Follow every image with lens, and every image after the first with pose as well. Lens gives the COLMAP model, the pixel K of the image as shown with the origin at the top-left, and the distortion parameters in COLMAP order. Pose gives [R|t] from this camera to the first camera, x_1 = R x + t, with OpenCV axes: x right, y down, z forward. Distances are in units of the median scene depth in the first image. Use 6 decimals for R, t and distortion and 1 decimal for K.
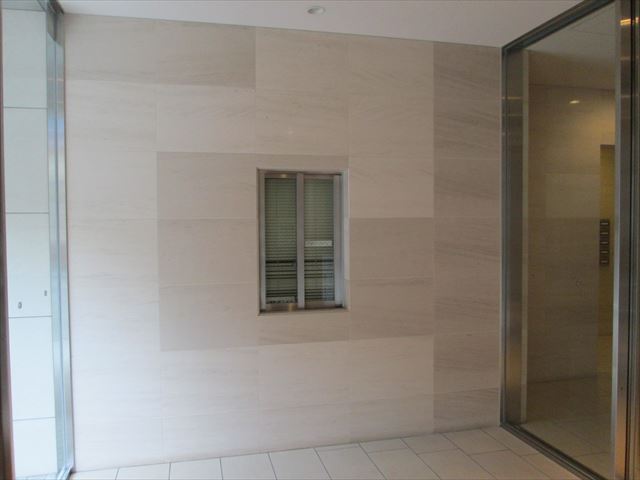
lens RADIAL K [[527.5, 0, 319.9], [0, 527.5, 239.3], [0, 0, 1]] dist [-0.004842, 0.000073]
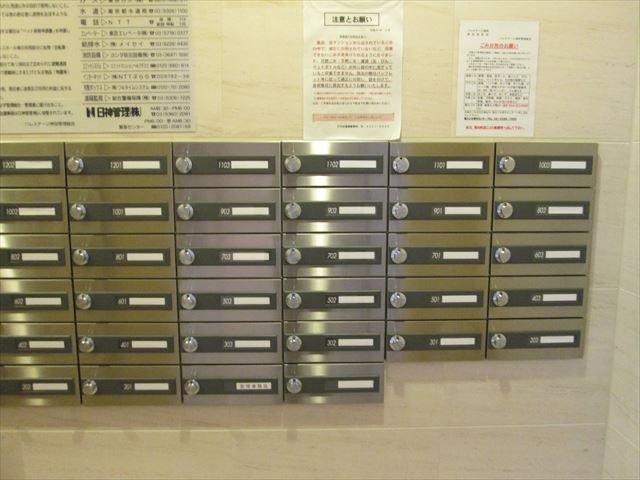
lens RADIAL K [[527.5, 0, 319.9], [0, 527.5, 239.9], [0, 0, 1]] dist [-0.004842, 0.000073]
pose [[0.974639, 0.033597, -0.221246, 0.489953], [-0.007393, 0.992961, 0.118214, -0.023982], [0.223660, -0.113580, 0.968027, 0.767794]]
